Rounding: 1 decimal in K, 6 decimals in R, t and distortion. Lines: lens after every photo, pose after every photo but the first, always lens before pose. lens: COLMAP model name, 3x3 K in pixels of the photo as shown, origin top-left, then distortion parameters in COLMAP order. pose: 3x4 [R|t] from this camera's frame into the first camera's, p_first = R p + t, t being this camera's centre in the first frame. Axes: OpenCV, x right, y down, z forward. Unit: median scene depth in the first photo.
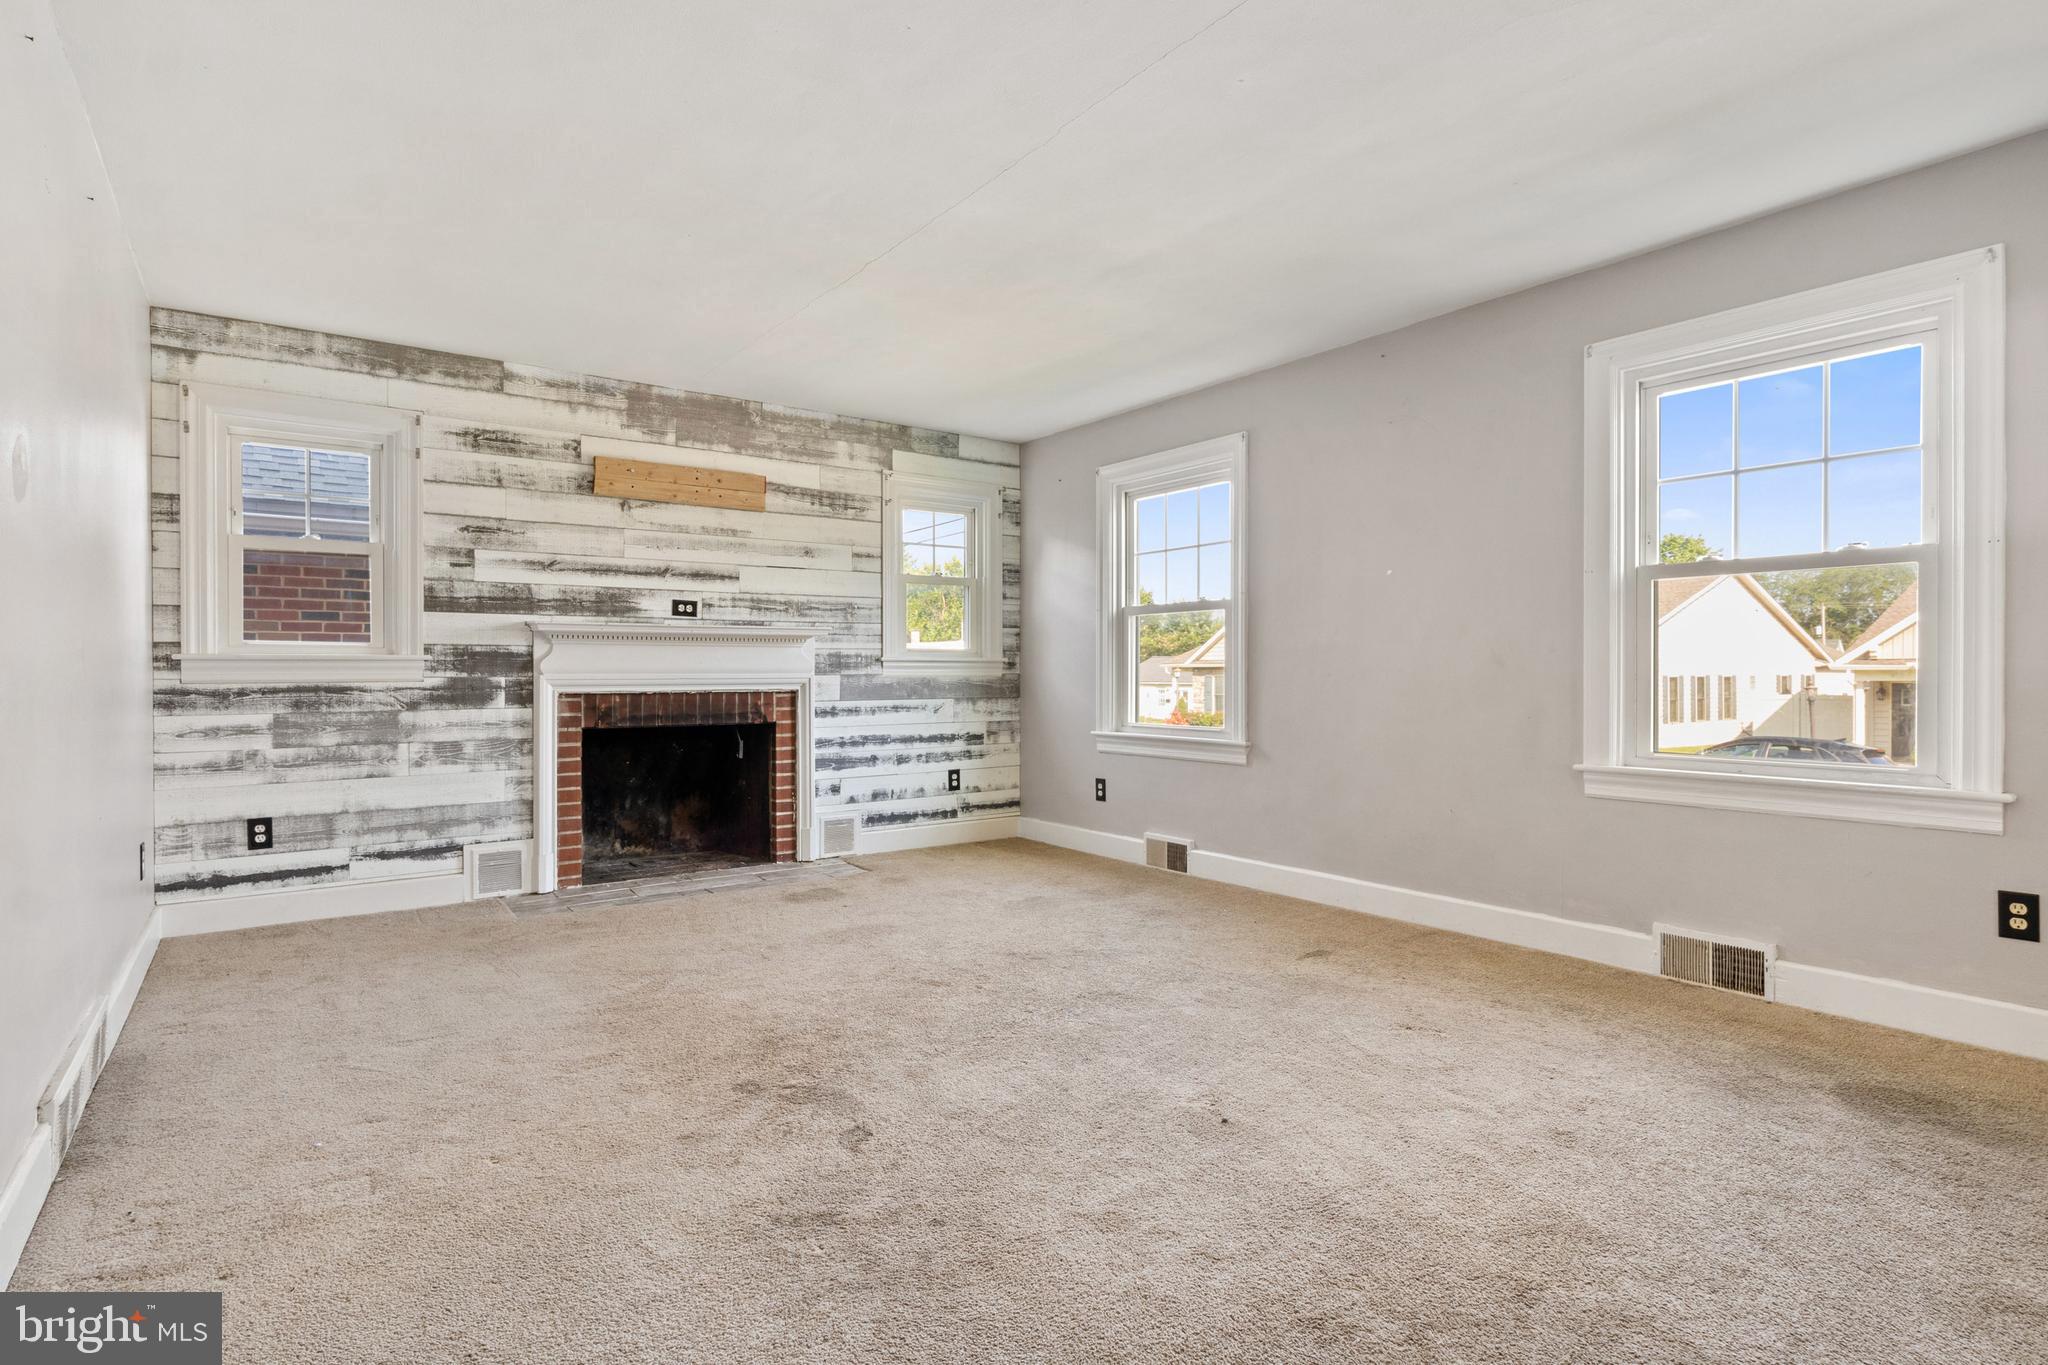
lens RADIAL K [[1016.9, 0, 1012.7], [0, 1016.9, 678.0], [0, 0, 1]] dist [-0.010170, 0.000239]
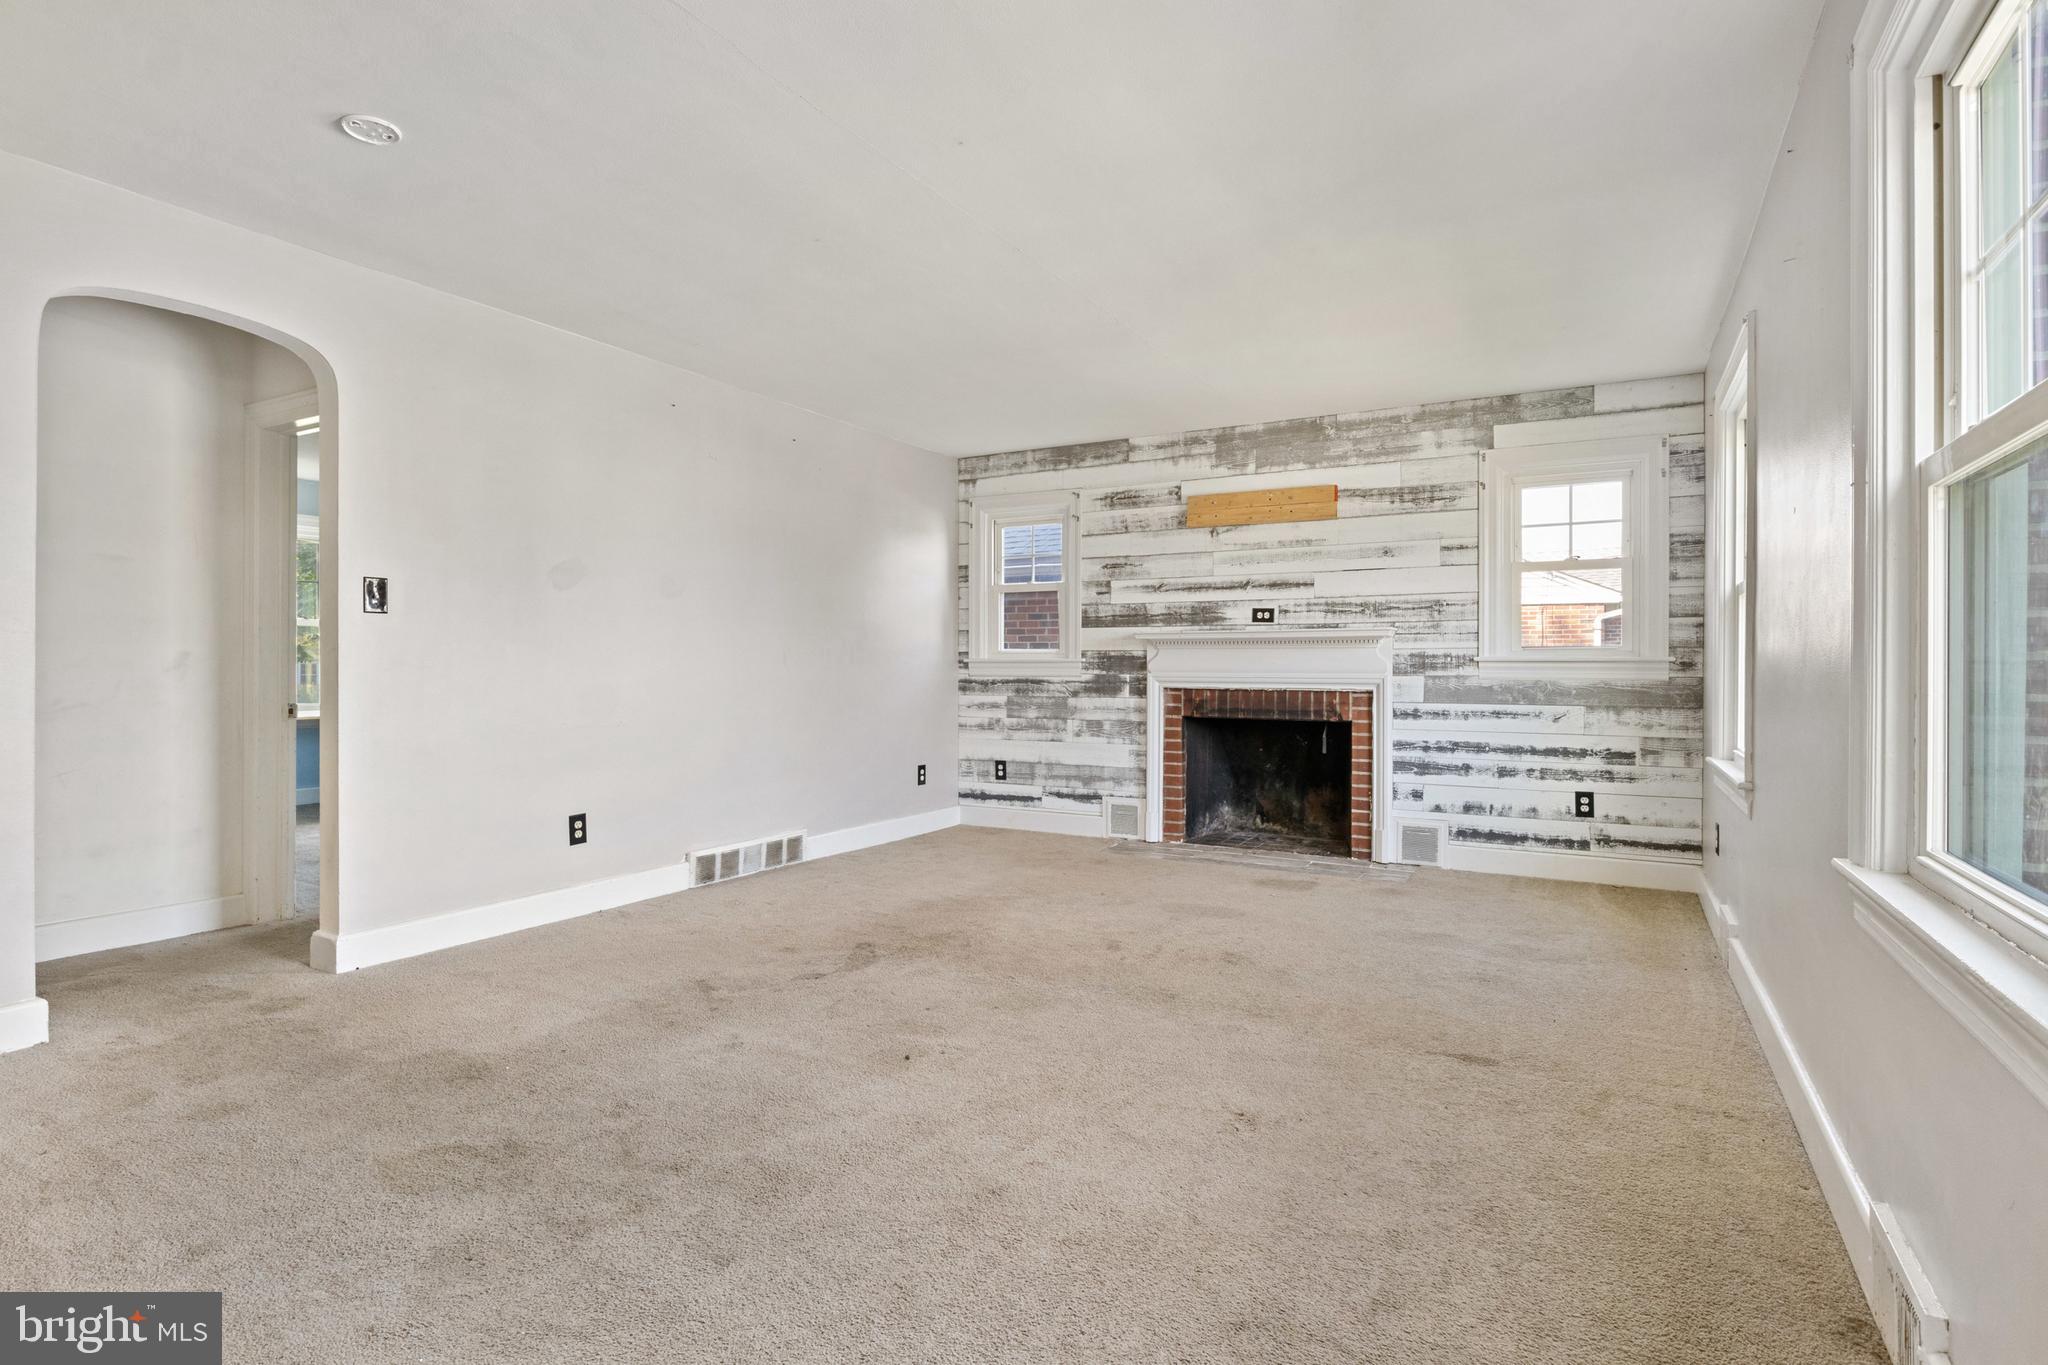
lens RADIAL K [[1016.9, 0, 1026.1], [0, 1016.9, 673.3], [0, 0, 1]] dist [-0.010170, 0.000239]
pose [[0.419215, 0.006644, -0.907863, 0.601097], [-0.011920, 0.999927, 0.001813, -0.003009], [0.907809, 0.010061, 0.419264, 0.288993]]
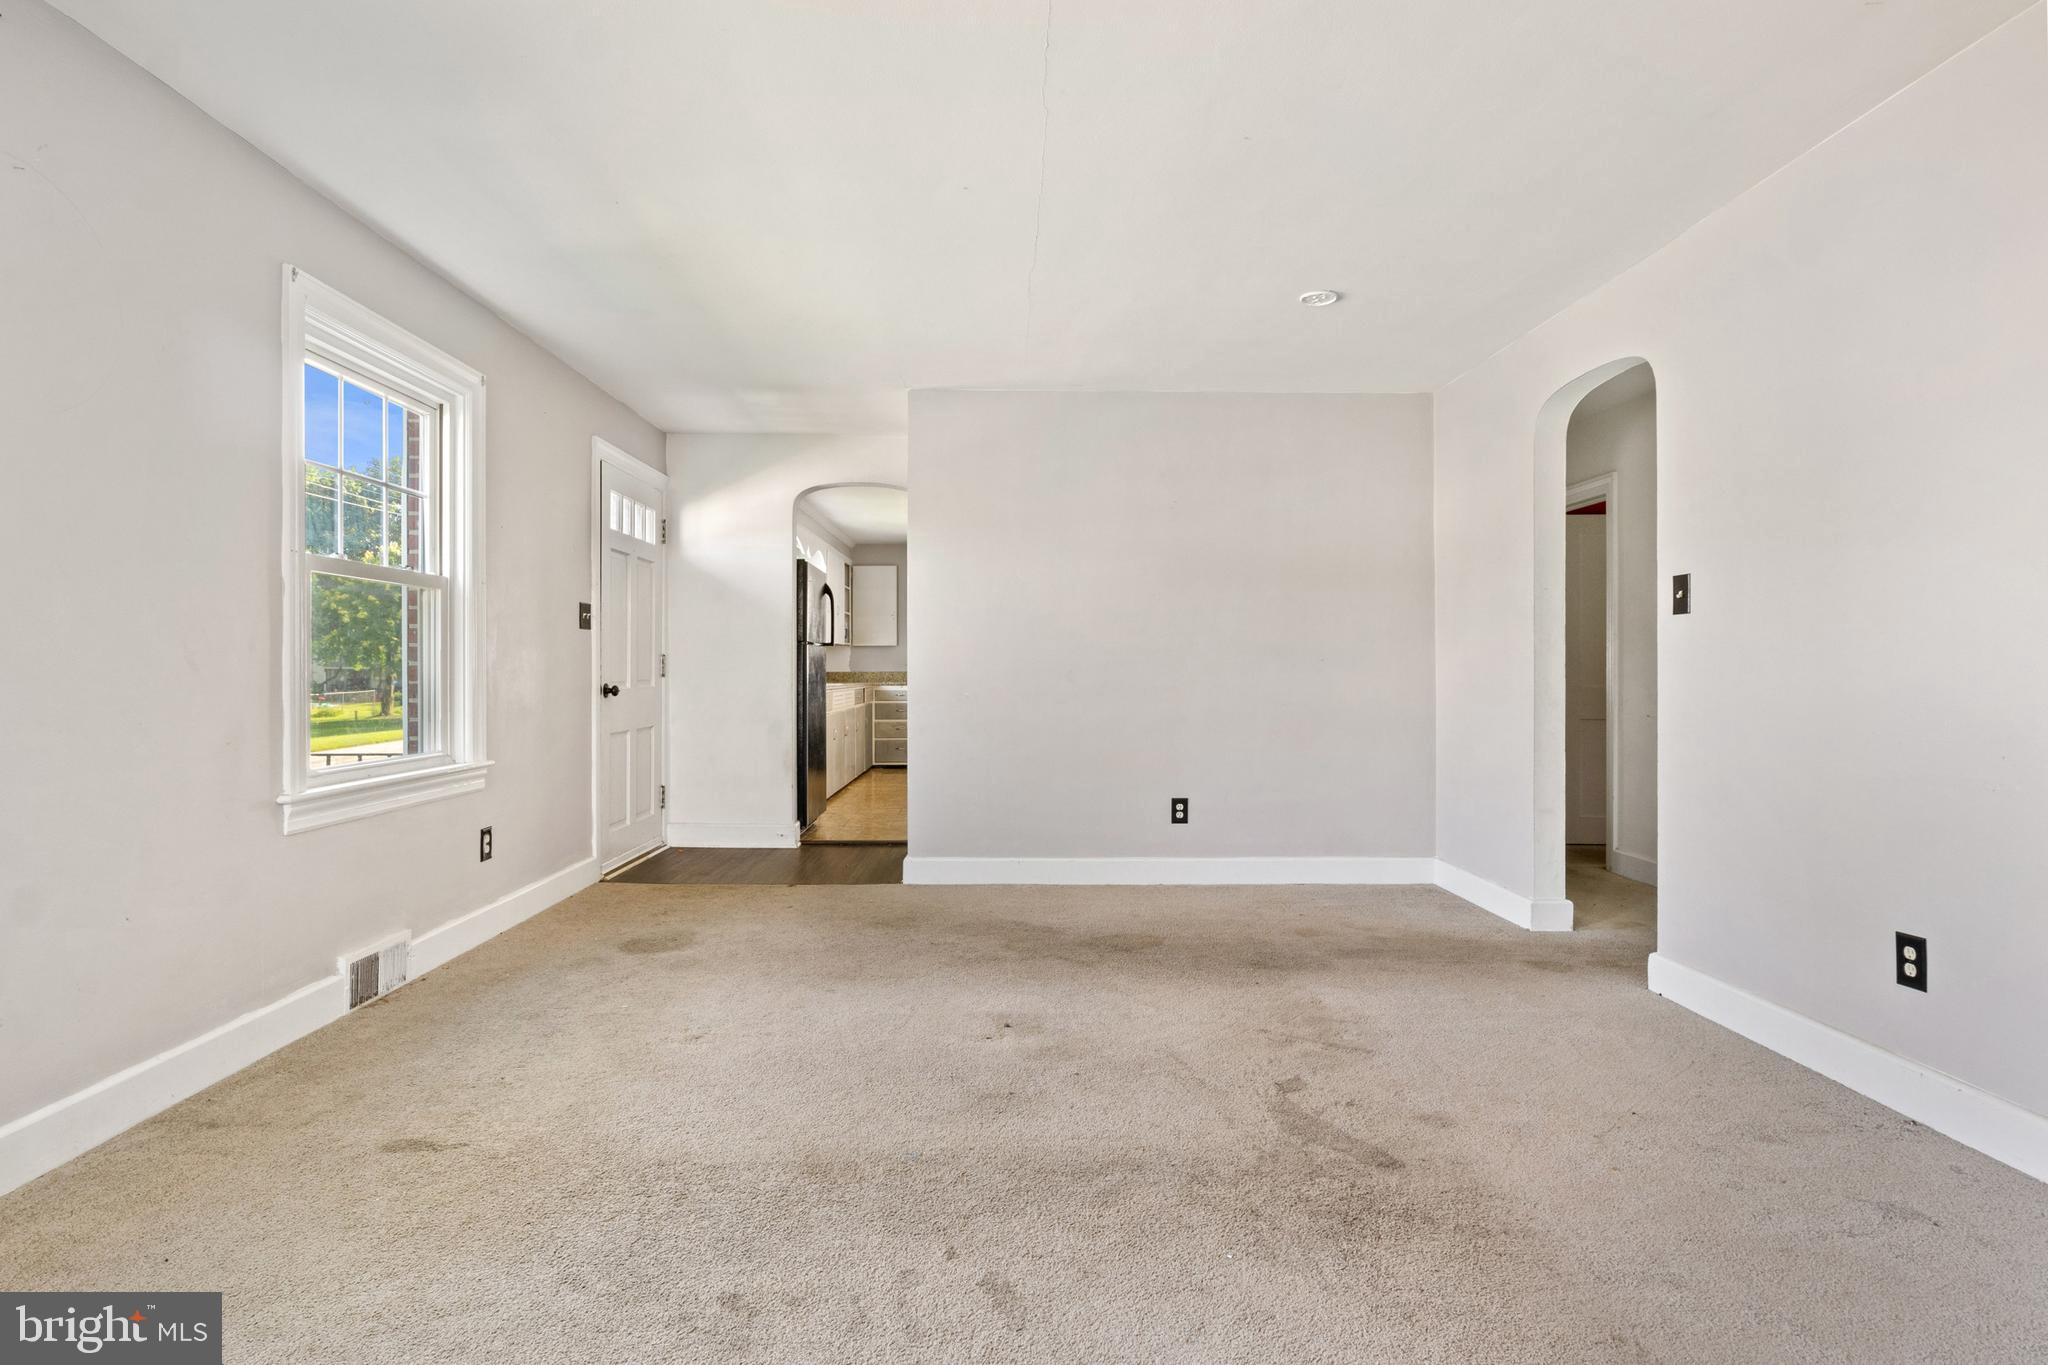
lens RADIAL K [[1016.9, 0, 1018.8], [0, 1016.9, 678.3], [0, 0, 1]] dist [-0.010170, 0.000239]
pose [[-0.820116, -0.000880, 0.572197, -0.245324], [0.005318, 0.999944, 0.009160, -0.006257], [-0.572173, 0.010555, -0.820065, 0.931321]]
